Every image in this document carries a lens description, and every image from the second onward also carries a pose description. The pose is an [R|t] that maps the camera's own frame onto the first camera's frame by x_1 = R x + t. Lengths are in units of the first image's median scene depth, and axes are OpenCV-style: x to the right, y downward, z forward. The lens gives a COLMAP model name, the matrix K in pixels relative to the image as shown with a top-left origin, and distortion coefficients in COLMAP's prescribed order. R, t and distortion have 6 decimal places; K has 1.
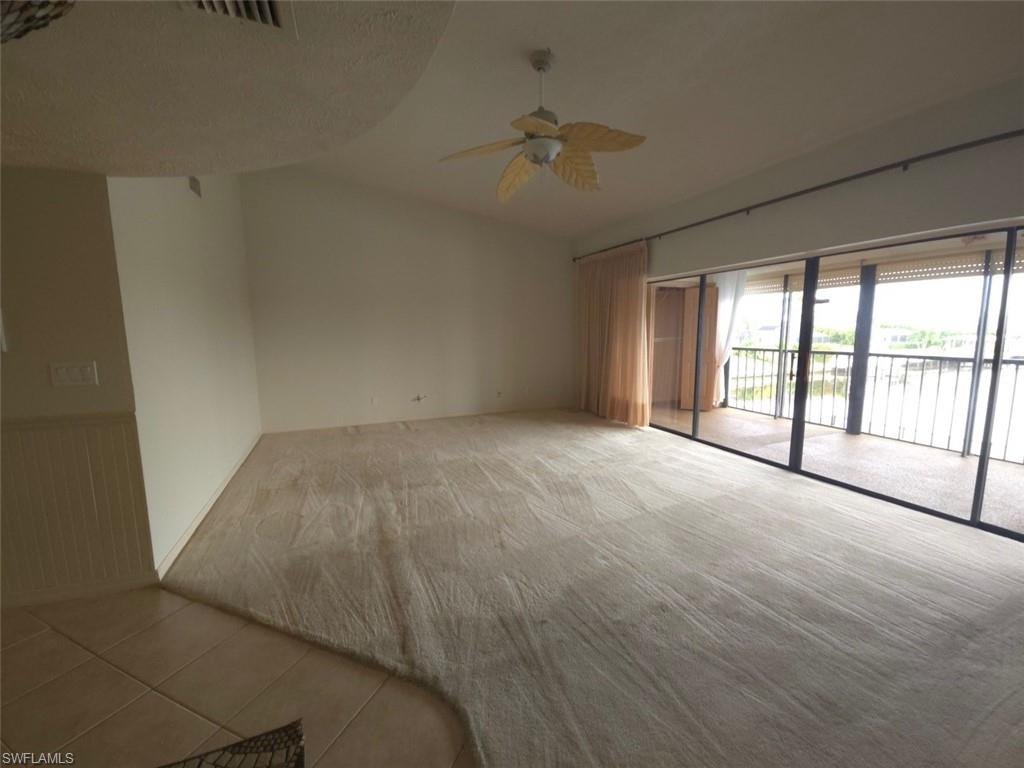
lens RADIAL K [[415.1, 0, 512.0], [0, 415.1, 384.0], [0, 0, 1]] dist [-0.000682, -0.000801]
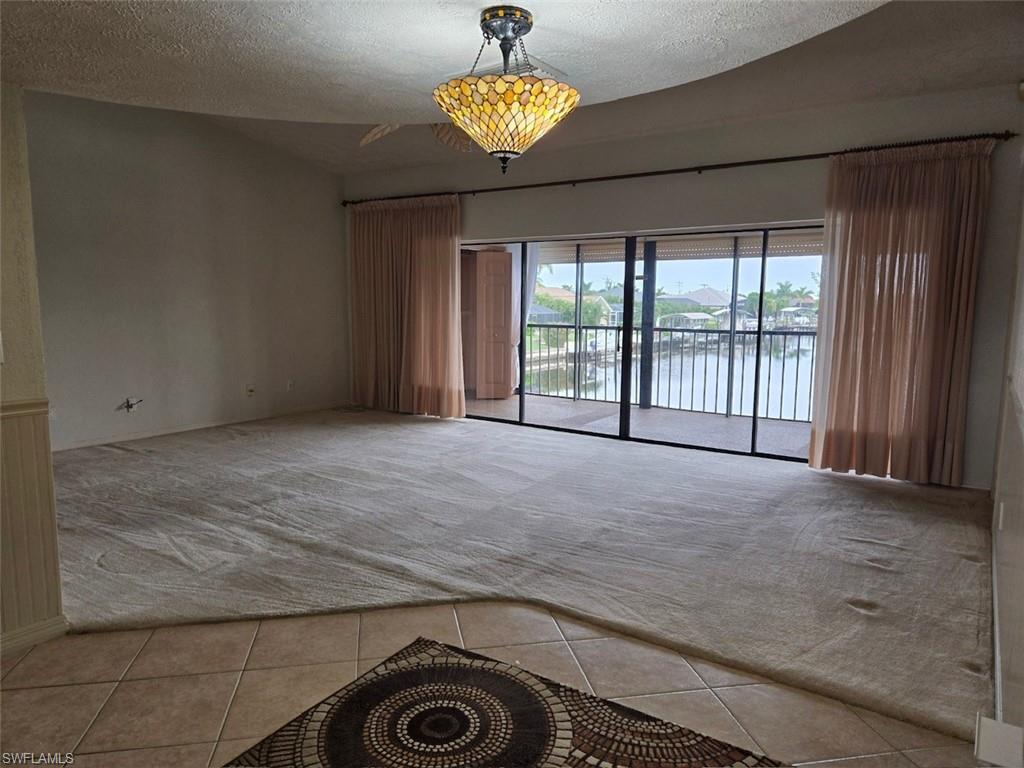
lens RADIAL K [[680.2, 0, 512.0], [0, 680.2, 384.0], [0, 0, 1]] dist [0.022167, -0.003950]
pose [[0.834366, -0.051670, 0.548783, -0.547246], [0.055937, 0.998394, 0.008956, 0.045902], [-0.548365, 0.023225, 0.835917, -0.309214]]
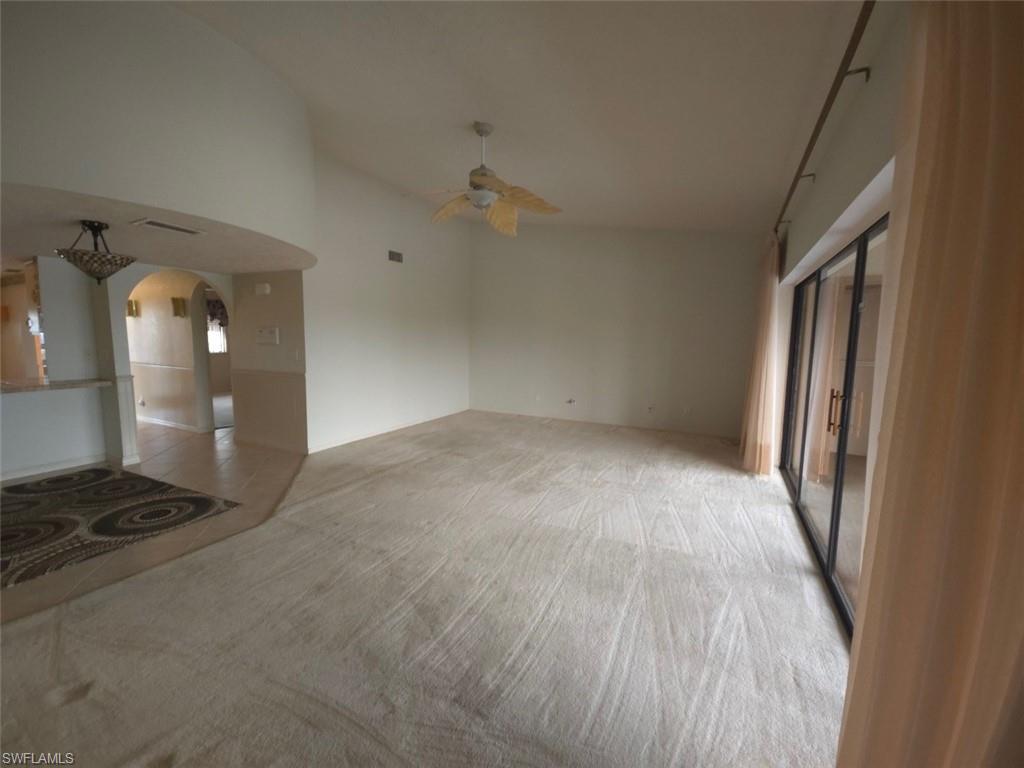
lens RADIAL K [[415.1, 0, 512.0], [0, 415.1, 384.0], [0, 0, 1]] dist [-0.000682, -0.000801]
pose [[0.649772, 0.099629, -0.753571, 0.917420], [-0.117999, 0.992576, 0.029483, -0.047290], [0.750914, 0.069763, 0.656705, 0.234062]]
